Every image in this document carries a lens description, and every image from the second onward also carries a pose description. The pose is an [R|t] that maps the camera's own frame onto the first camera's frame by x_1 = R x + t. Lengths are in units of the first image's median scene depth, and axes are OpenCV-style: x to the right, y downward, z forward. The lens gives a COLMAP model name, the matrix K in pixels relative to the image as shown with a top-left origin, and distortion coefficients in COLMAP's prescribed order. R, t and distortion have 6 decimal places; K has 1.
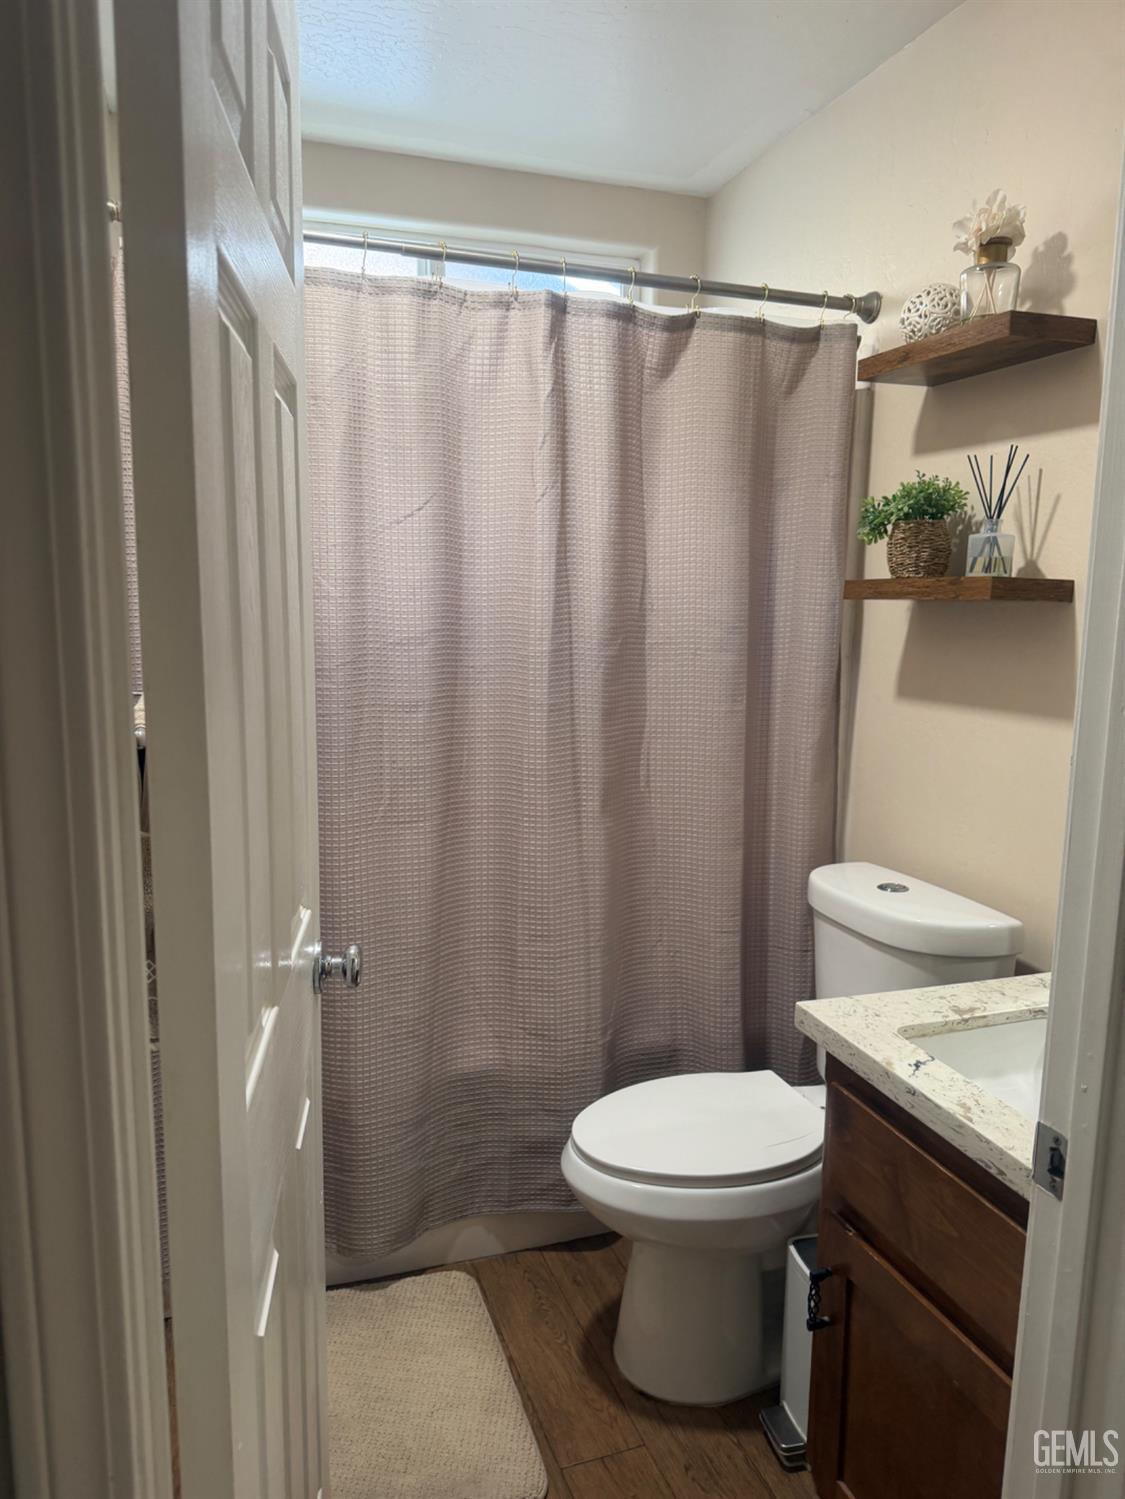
lens RADIAL K [[1048.0, 0, 559.6], [0, 1048.0, 751.0], [0, 0, 1]] dist [0.041598, -0.066383]
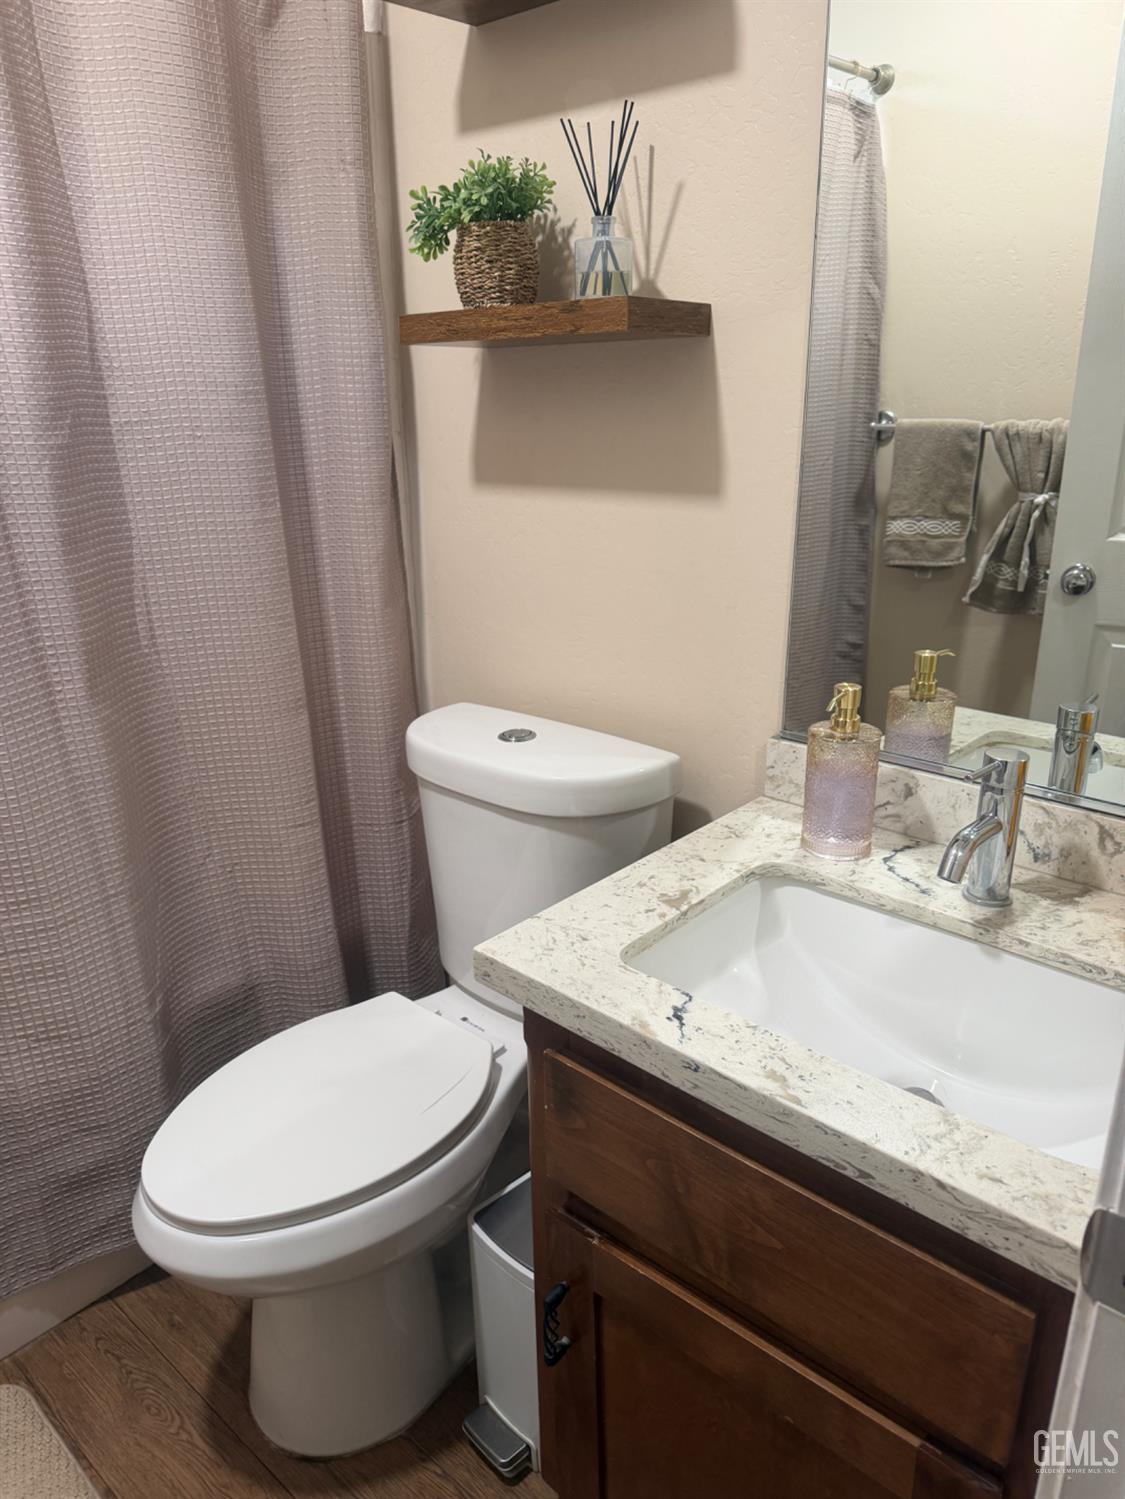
lens RADIAL K [[1048.0, 0, 552.3], [0, 1048.0, 748.3], [0, 0, 1]] dist [0.041598, -0.066383]
pose [[0.874612, -0.186266, 0.447615, -0.007950], [0.100249, 0.972781, 0.208921, -0.018940], [-0.474346, -0.137852, 0.869478, 0.310487]]
